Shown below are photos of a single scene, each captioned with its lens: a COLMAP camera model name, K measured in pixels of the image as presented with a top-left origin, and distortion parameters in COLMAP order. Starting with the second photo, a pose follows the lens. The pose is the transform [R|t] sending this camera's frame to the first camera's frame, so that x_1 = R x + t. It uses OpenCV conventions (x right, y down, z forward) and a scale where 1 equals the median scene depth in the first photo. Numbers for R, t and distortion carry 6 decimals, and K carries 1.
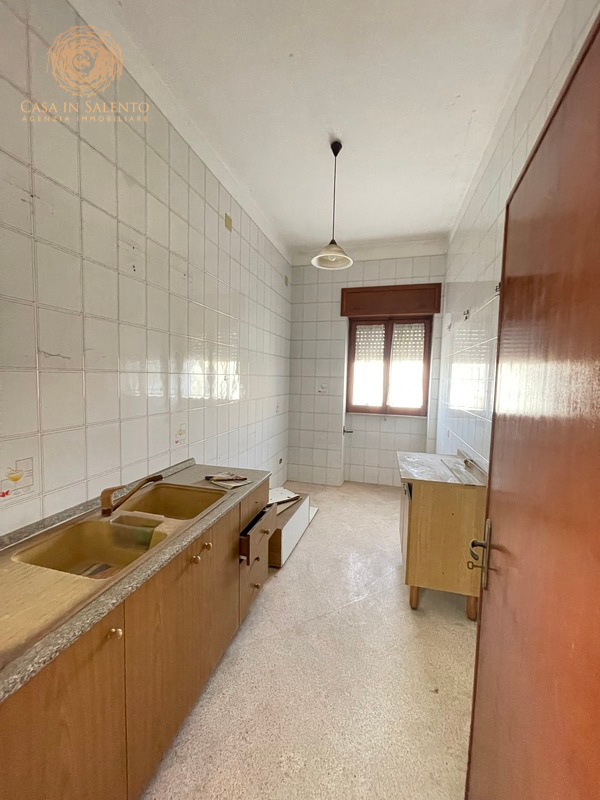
lens RADIAL K [[324.7, 0, 297.5], [0, 324.7, 398.9], [0, 0, 1]] dist [-0.000345, -0.001669]
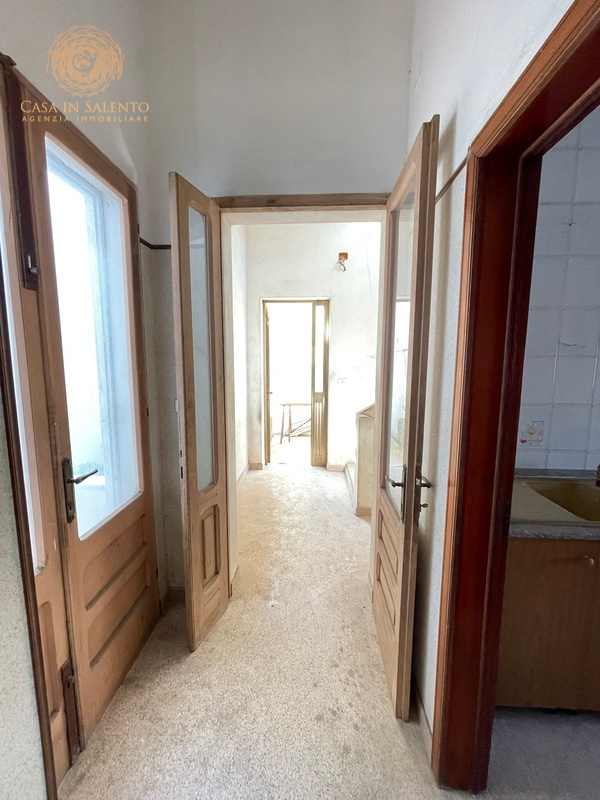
lens RADIAL K [[324.7, 0, 300.1], [0, 324.7, 398.1], [0, 0, 1]] dist [-0.000345, -0.001669]
pose [[0.226251, 0.096652, -0.969262, 0.261029], [-0.061867, 0.994482, 0.084726, 0.028494], [0.972102, 0.040796, 0.230982, -0.313735]]
